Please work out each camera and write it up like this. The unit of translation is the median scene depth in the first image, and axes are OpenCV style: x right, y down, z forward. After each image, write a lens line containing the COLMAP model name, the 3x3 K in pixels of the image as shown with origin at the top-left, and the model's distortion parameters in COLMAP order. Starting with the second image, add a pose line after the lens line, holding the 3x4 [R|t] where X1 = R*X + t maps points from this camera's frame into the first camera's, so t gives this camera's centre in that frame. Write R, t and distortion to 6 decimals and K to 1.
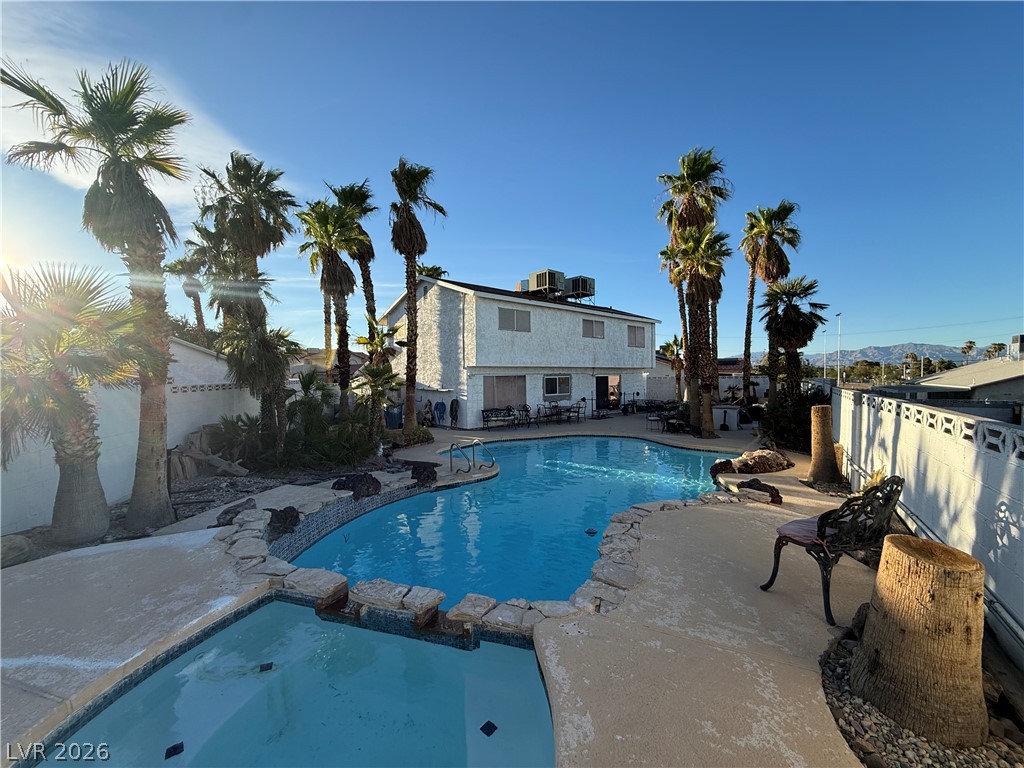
lens RADIAL K [[406.6, 0, 512.0], [0, 406.6, 384.0], [0, 0, 1]] dist [-0.002987, 0.000166]
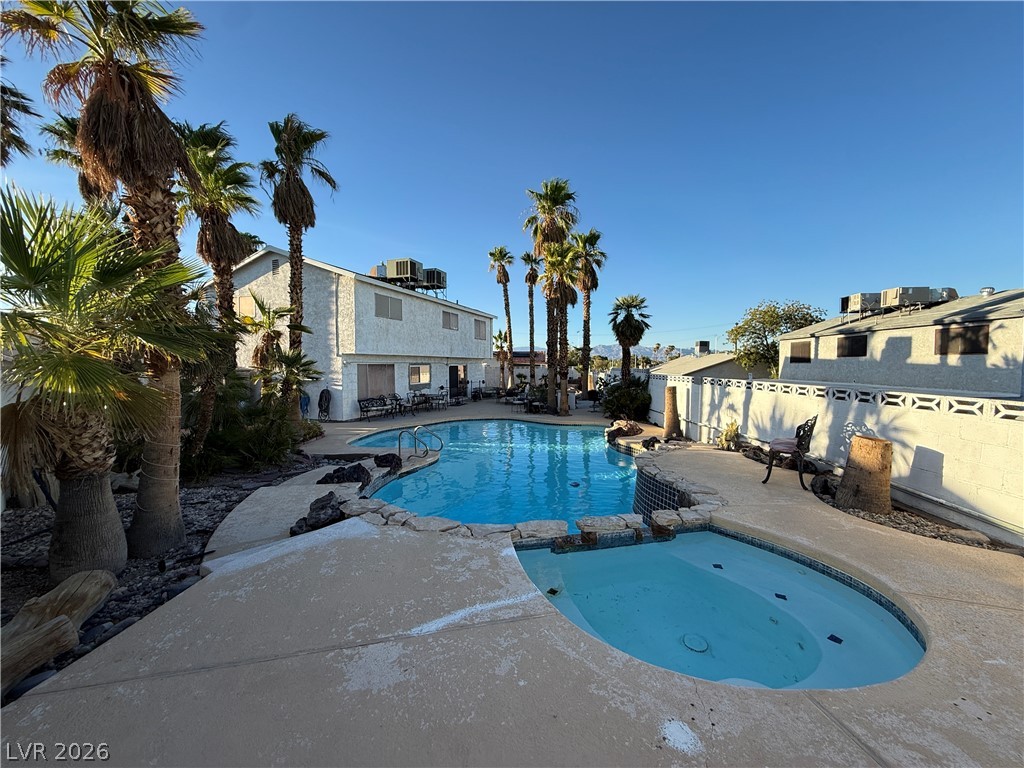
lens RADIAL K [[406.6, 0, 512.0], [0, 406.6, 384.0], [0, 0, 1]] dist [-0.002987, 0.000166]
pose [[0.874235, -0.014048, 0.485300, -0.221667], [0.002249, 0.999688, 0.024888, 0.003722], [-0.485498, -0.020666, 0.873993, -0.003628]]
